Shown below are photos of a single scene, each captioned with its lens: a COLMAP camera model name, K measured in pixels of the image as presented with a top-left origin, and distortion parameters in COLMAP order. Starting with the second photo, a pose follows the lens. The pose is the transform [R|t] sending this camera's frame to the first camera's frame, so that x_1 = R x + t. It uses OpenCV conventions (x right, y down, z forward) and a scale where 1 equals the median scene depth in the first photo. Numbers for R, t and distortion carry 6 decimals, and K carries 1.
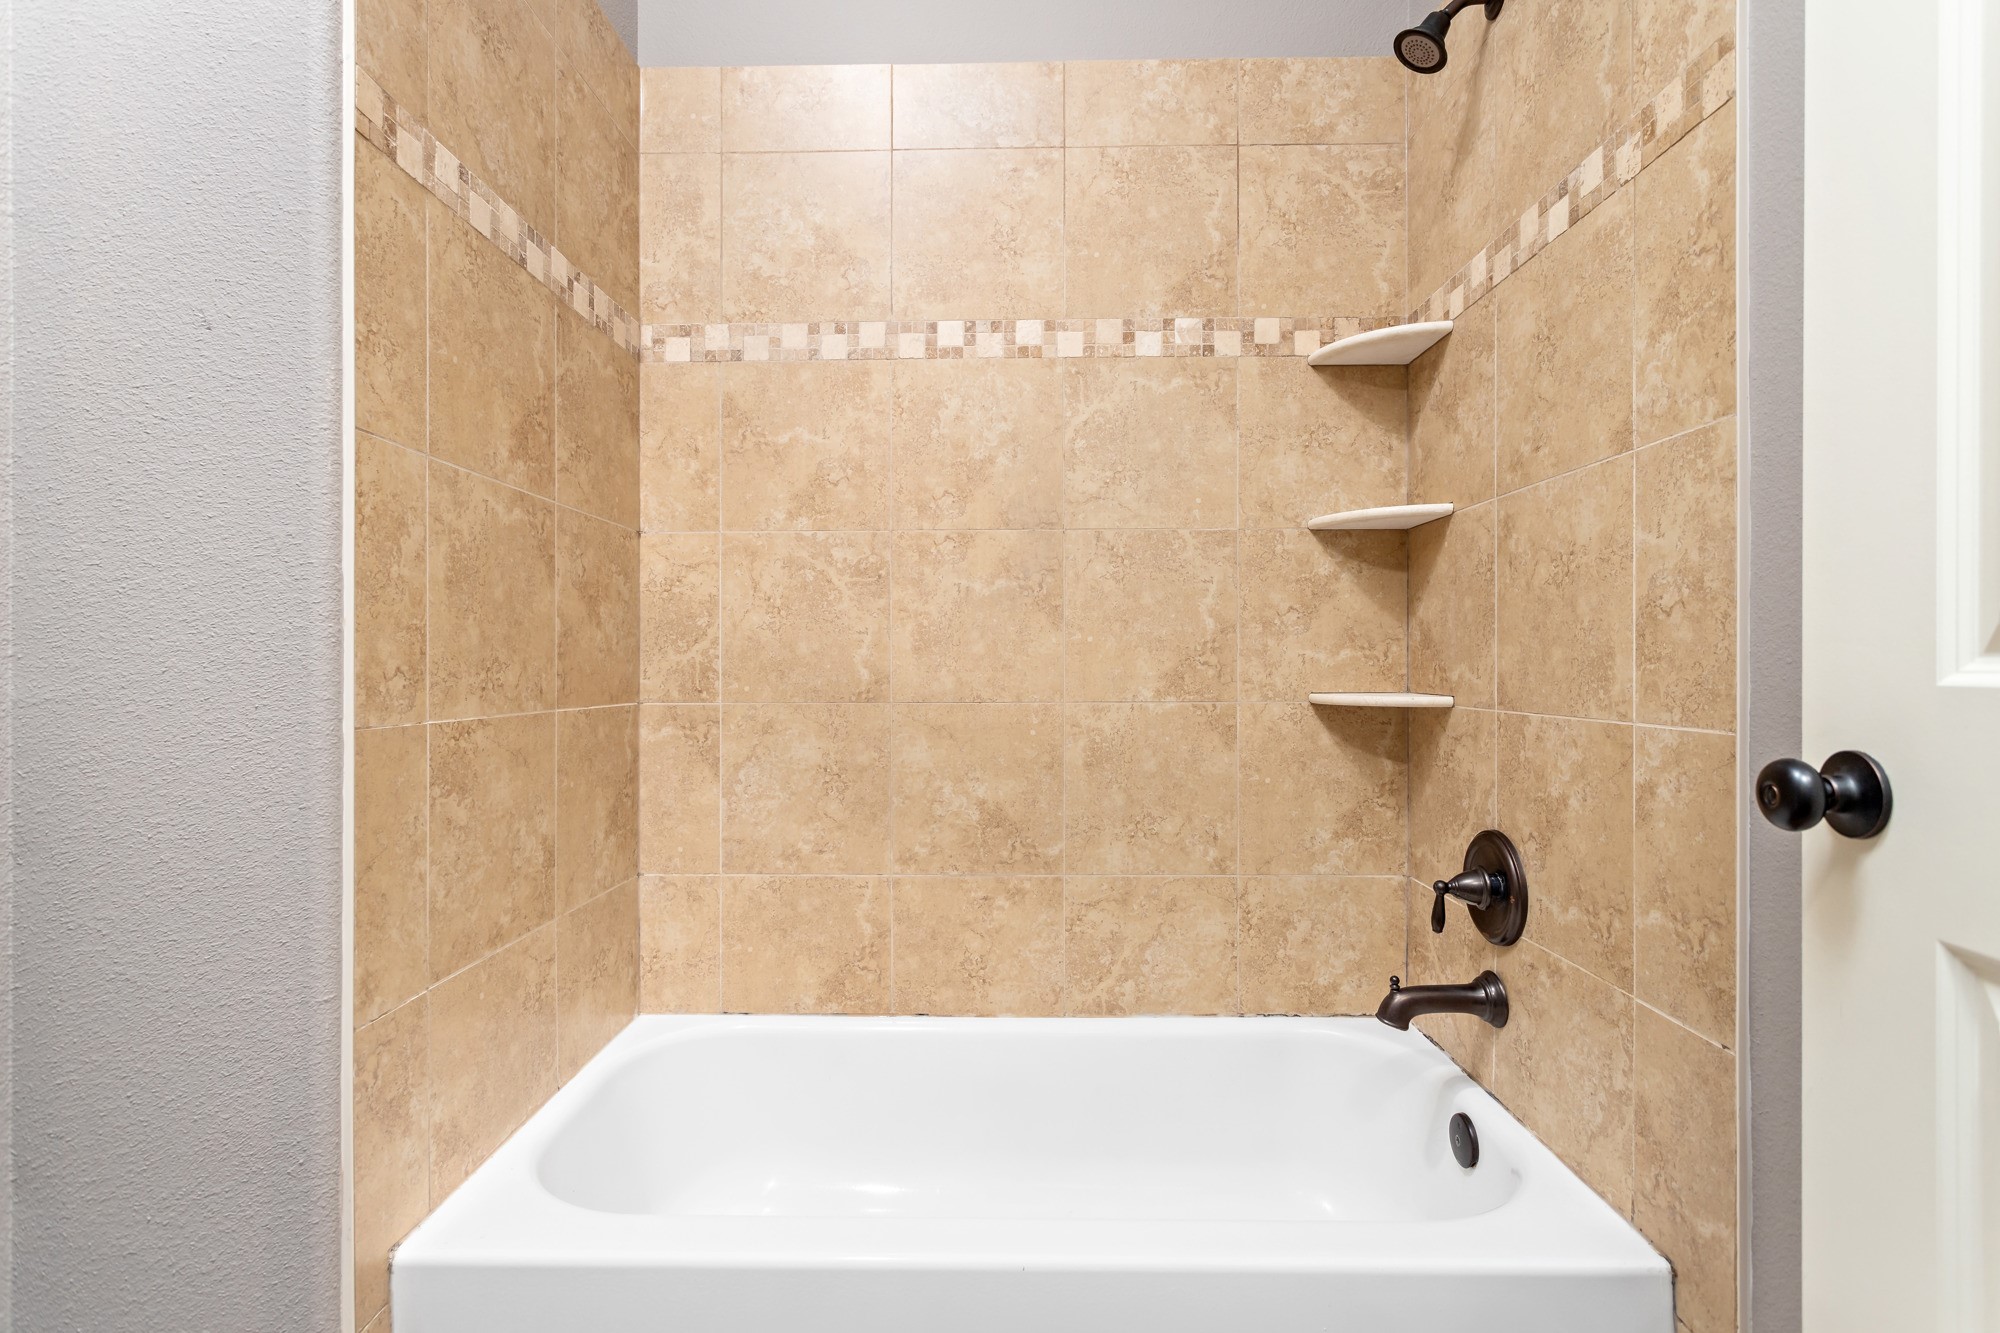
lens RADIAL K [[984.6, 0, 1004.1], [0, 984.6, 671.1], [0, 0, 1]] dist [0.032788, 0.001167]
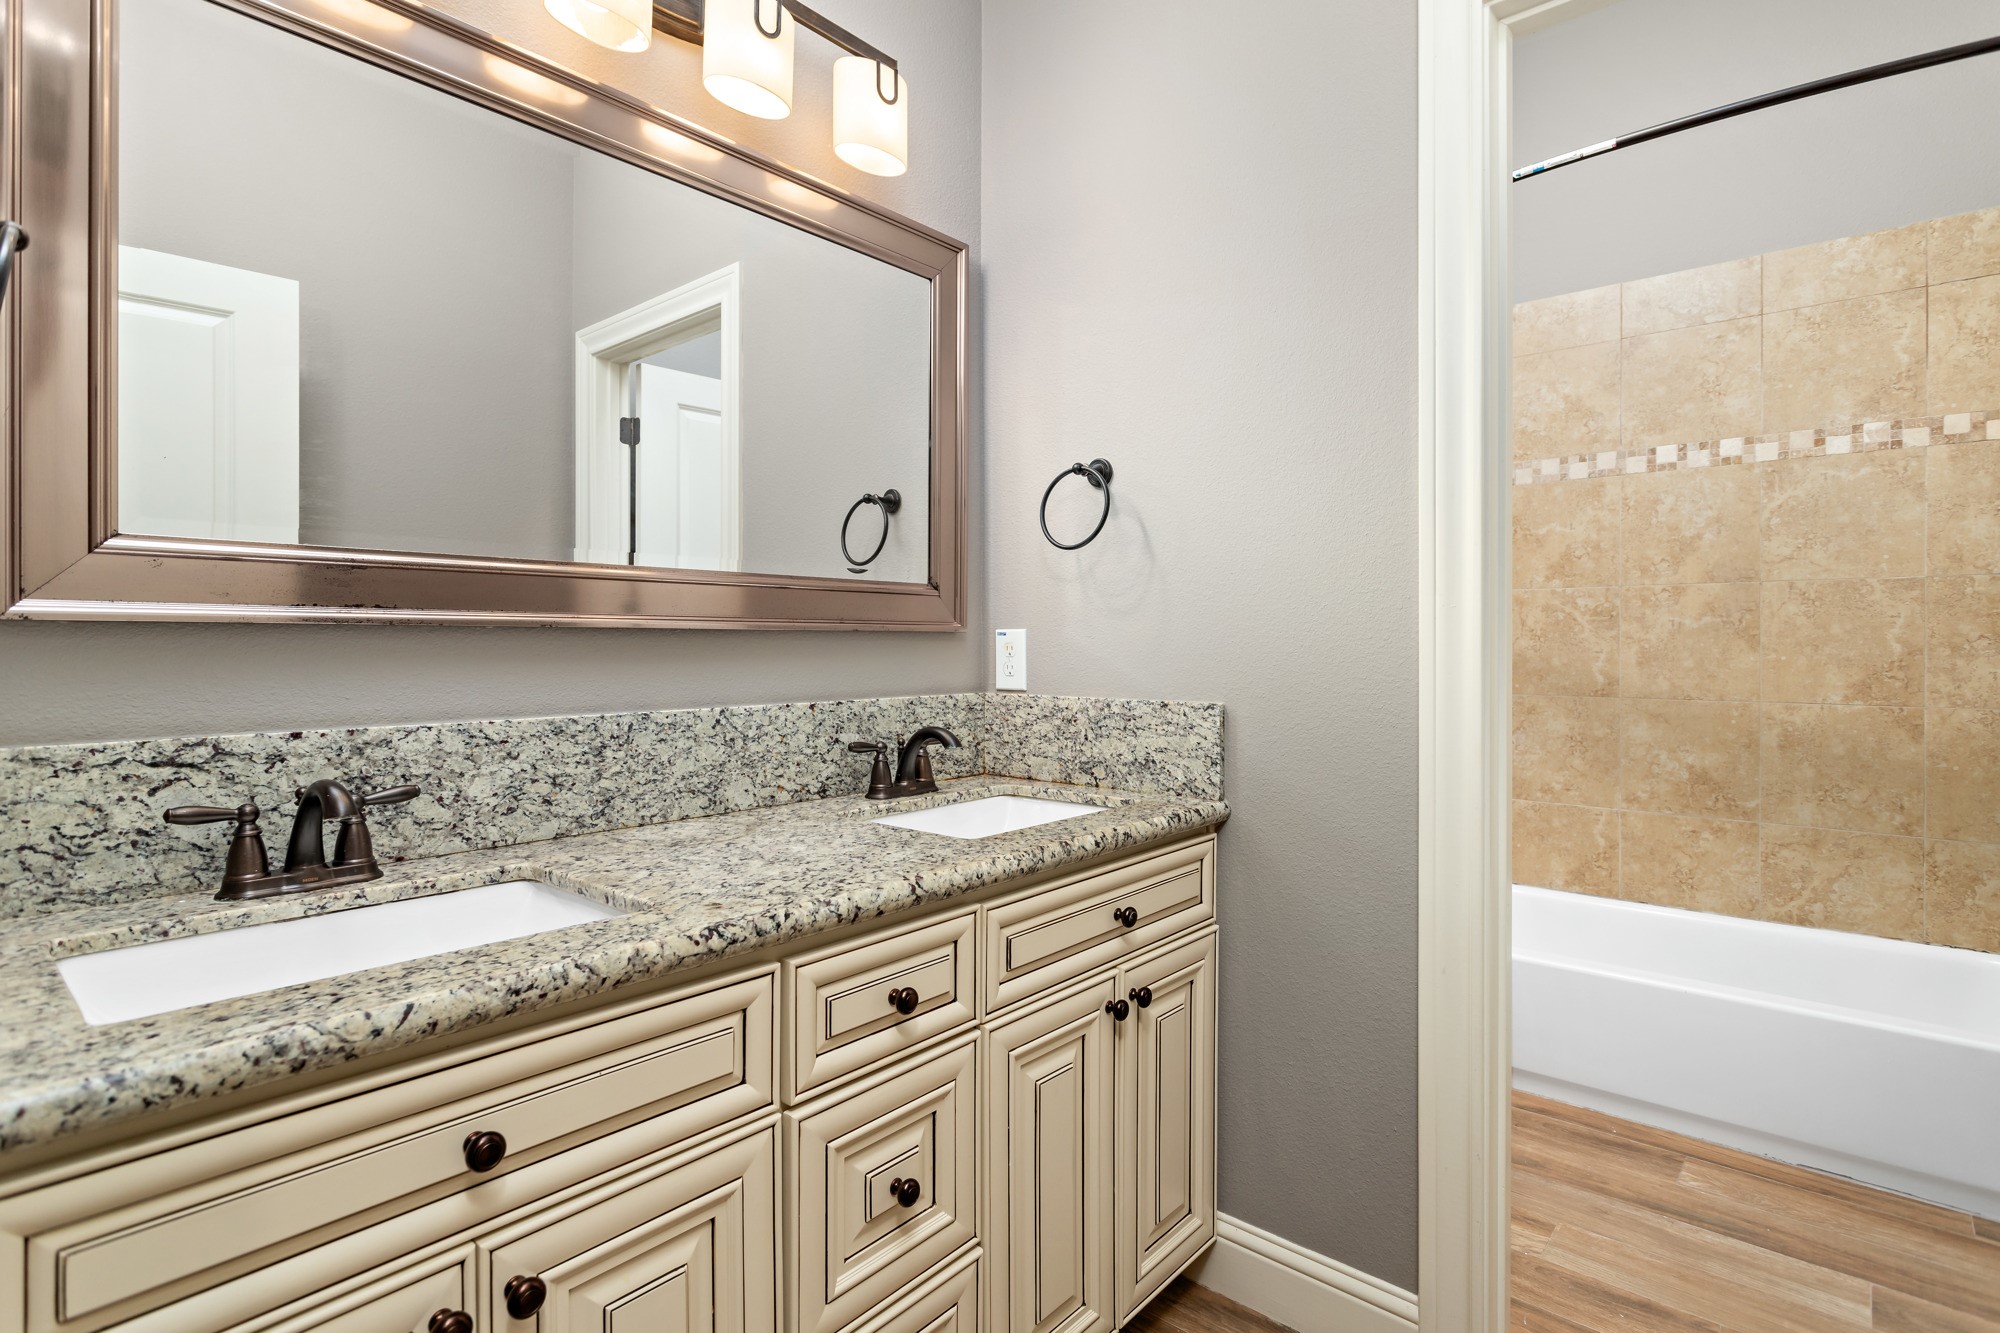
lens RADIAL K [[970.3, 0, 995.5], [0, 970.3, 640.7], [0, 0, 1]] dist [-0.015806, 0.002537]
pose [[0.767683, 0.002206, -0.640826, 0.102002], [-0.001940, 0.999997, 0.001119, -0.056724], [0.640827, 0.000384, 0.767685, -0.785297]]
